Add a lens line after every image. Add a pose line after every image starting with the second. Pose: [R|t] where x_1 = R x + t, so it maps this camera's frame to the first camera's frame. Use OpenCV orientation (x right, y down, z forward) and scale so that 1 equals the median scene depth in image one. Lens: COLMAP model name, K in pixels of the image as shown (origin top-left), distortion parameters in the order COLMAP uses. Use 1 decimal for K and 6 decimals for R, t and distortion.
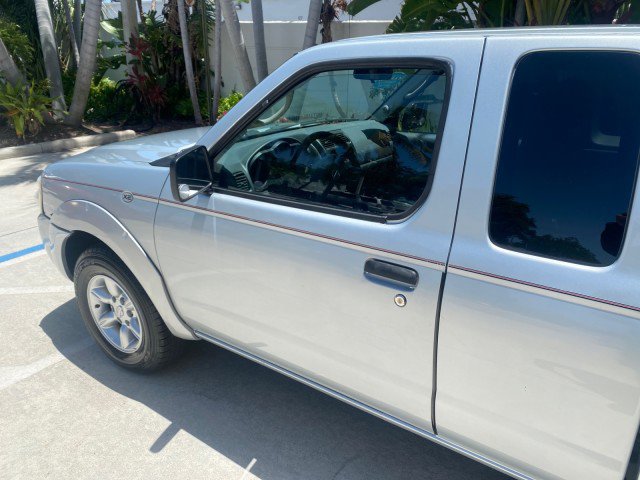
lens RADIAL K [[491.3, 0, 319.8], [0, 491.3, 238.5], [0, 0, 1]] dist [0.031171, -0.037025]
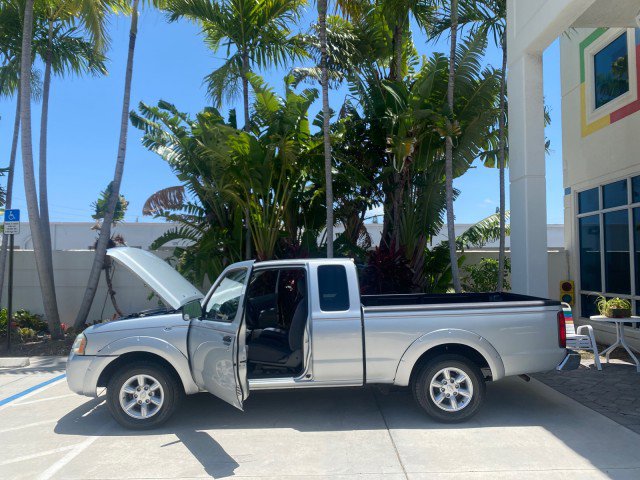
lens RADIAL K [[491.3, 0, 321.7], [0, 491.3, 236.8], [0, 0, 1]] dist [0.031171, -0.037025]
pose [[0.805858, 0.014605, 0.591929, -1.014690], [0.232824, 0.911352, -0.339456, 0.409528], [-0.544413, 0.411368, 0.731020, -1.078466]]
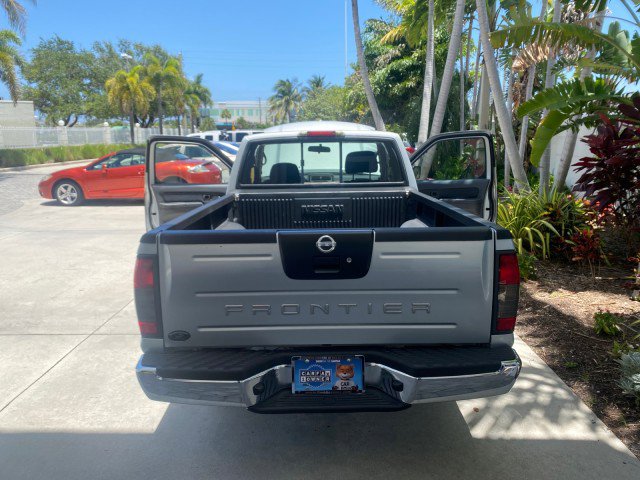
lens RADIAL K [[491.3, 0, 319.9], [0, 491.3, 239.6], [0, 0, 1]] dist [0.031171, -0.037025]
pose [[0.579512, 0.149926, -0.801054, 1.858648], [-0.281819, 0.959158, -0.024361, 0.130672], [0.764685, 0.239870, 0.598096, -0.290059]]
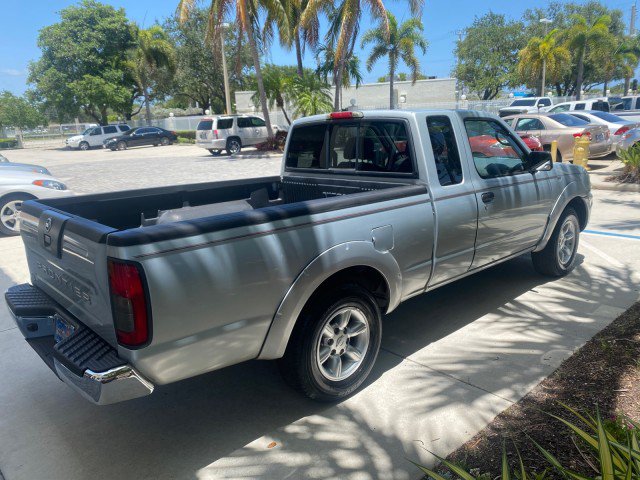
lens RADIAL K [[491.3, 0, 329.8], [0, 491.3, 241.7], [0, 0, 1]] dist [0.031171, -0.037025]
pose [[-0.211632, 0.235231, -0.948619, 2.033501], [-0.313852, 0.902840, 0.293898, -0.334208], [0.925586, 0.359924, -0.117243, 0.893266]]
